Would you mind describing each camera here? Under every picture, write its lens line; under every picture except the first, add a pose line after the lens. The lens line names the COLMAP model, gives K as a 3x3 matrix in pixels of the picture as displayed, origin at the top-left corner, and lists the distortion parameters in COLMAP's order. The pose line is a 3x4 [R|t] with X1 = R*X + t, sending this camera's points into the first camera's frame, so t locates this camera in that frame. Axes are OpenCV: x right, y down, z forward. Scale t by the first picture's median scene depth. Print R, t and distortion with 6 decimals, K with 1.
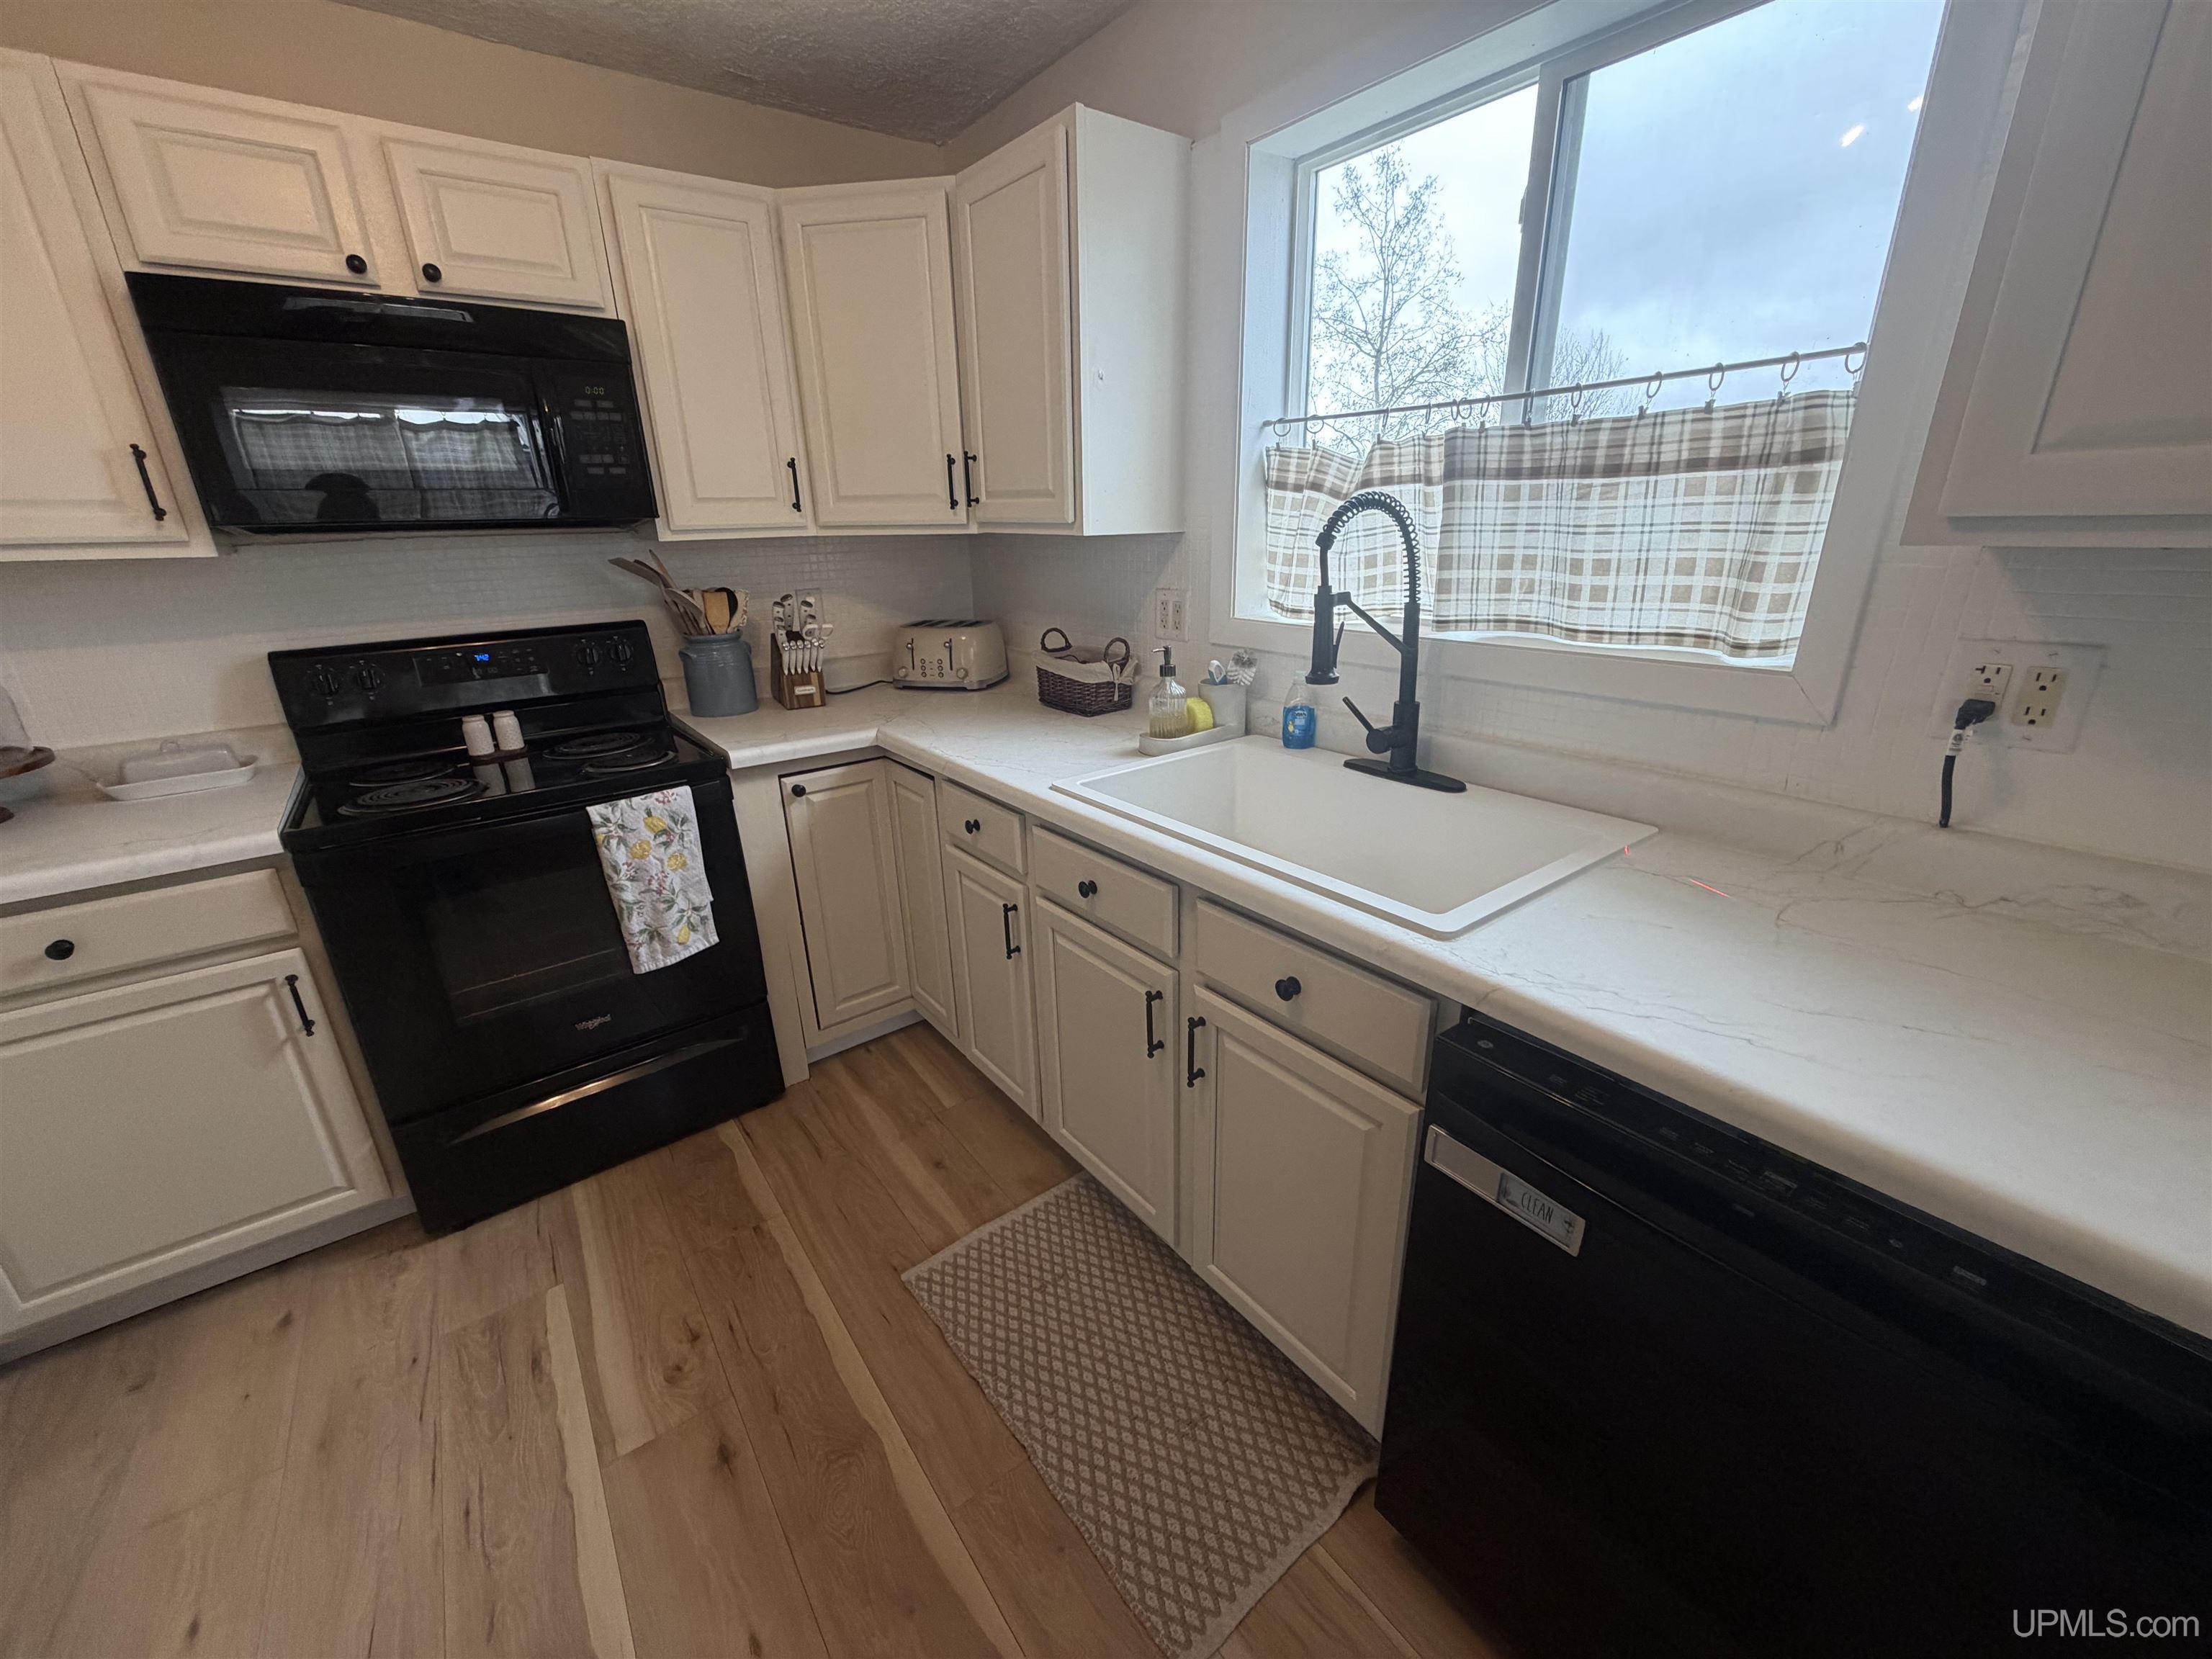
lens RADIAL K [[883.5, 0, 1107.3], [0, 883.5, 830.0], [0, 0, 1]] dist [-0.001120, -0.000167]
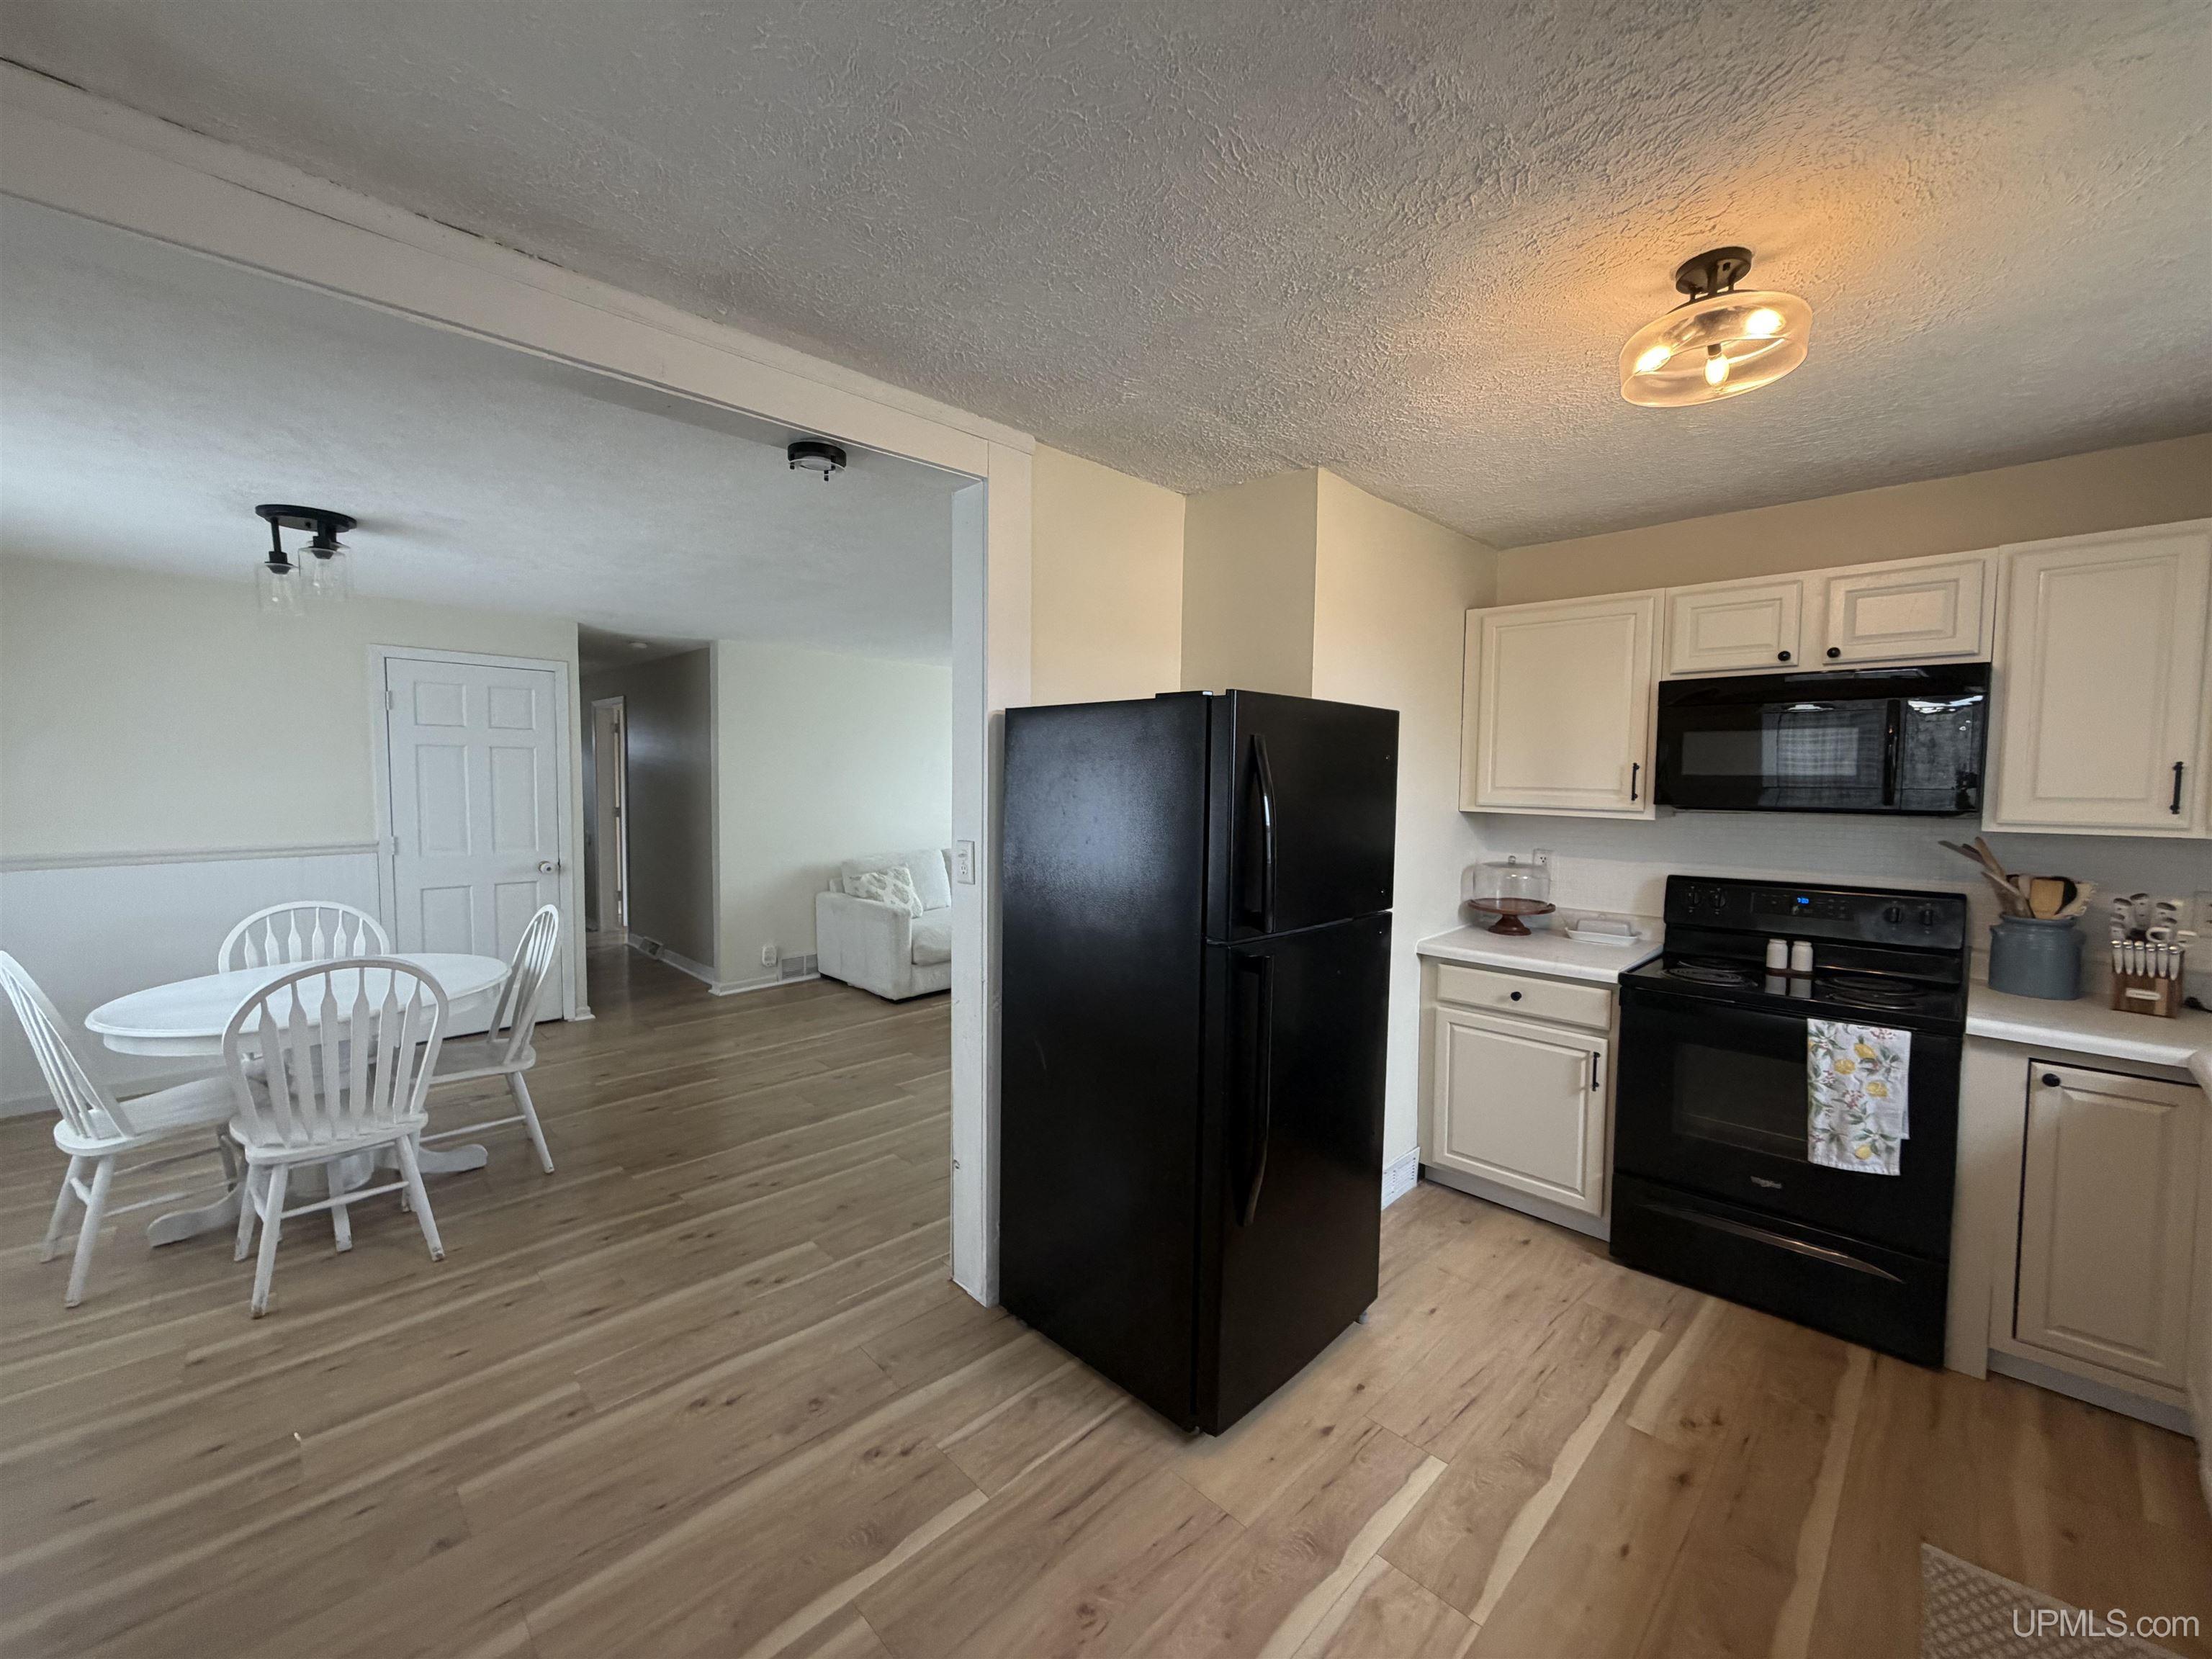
lens RADIAL K [[883.5, 0, 1106.3], [0, 883.5, 826.3], [0, 0, 1]] dist [-0.001120, -0.000167]
pose [[0.151300, 0.083788, -0.984930, 0.494713], [-0.339001, 0.940371, 0.027922, 0.021699], [0.928540, 0.329668, 0.170682, -0.276239]]
